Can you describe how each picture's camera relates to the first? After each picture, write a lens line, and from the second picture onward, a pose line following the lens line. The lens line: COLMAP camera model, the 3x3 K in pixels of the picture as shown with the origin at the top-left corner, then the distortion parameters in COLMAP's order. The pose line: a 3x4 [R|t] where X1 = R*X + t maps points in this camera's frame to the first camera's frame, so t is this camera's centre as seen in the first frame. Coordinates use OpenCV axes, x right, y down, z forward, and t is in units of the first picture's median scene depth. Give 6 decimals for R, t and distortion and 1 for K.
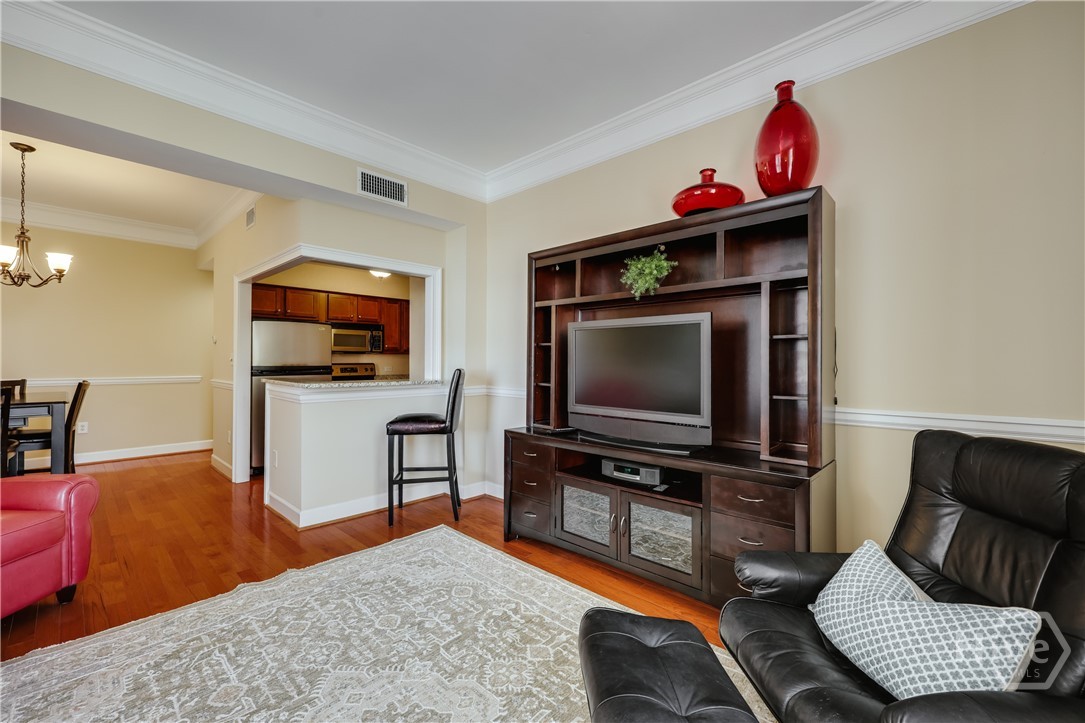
lens RADIAL K [[446.0, 0, 542.5], [0, 446.0, 361.5], [0, 0, 1]] dist [0.000735, 0.000152]
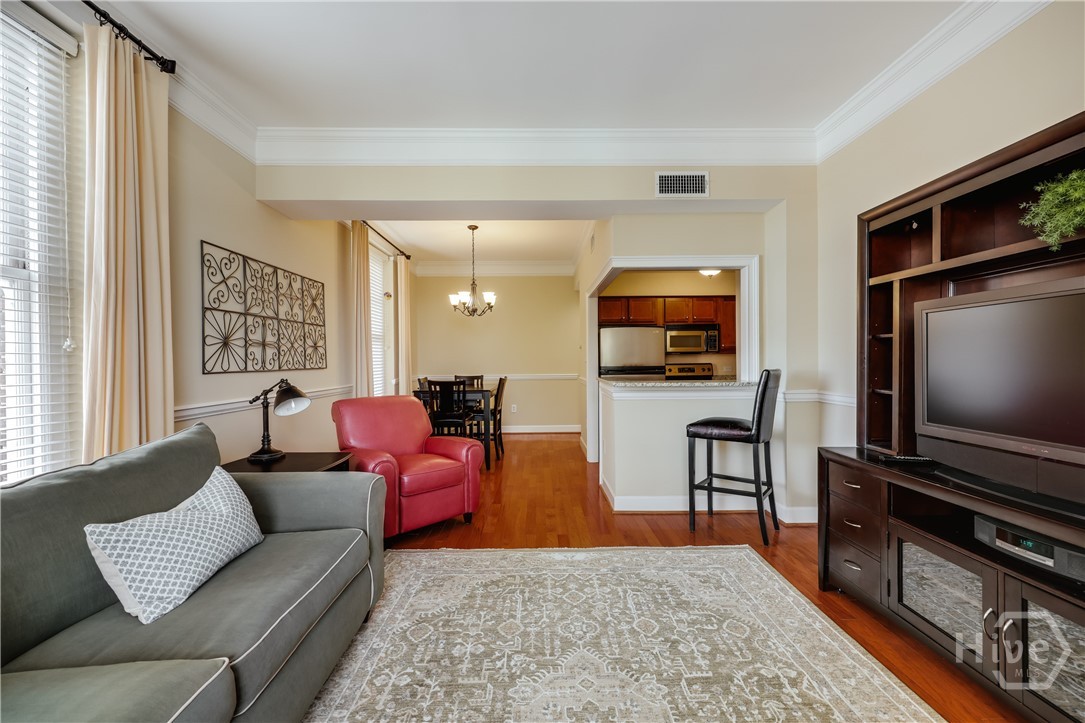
lens RADIAL K [[438.3, 0, 542.5], [0, 438.3, 365.4], [0, 0, 1]] dist [0.001177, 0.000129]
pose [[0.696402, -0.002913, -0.717646, 0.131654], [0.009299, 0.999944, 0.004965, 0.000292], [0.717592, -0.010131, 0.696390, 0.114103]]
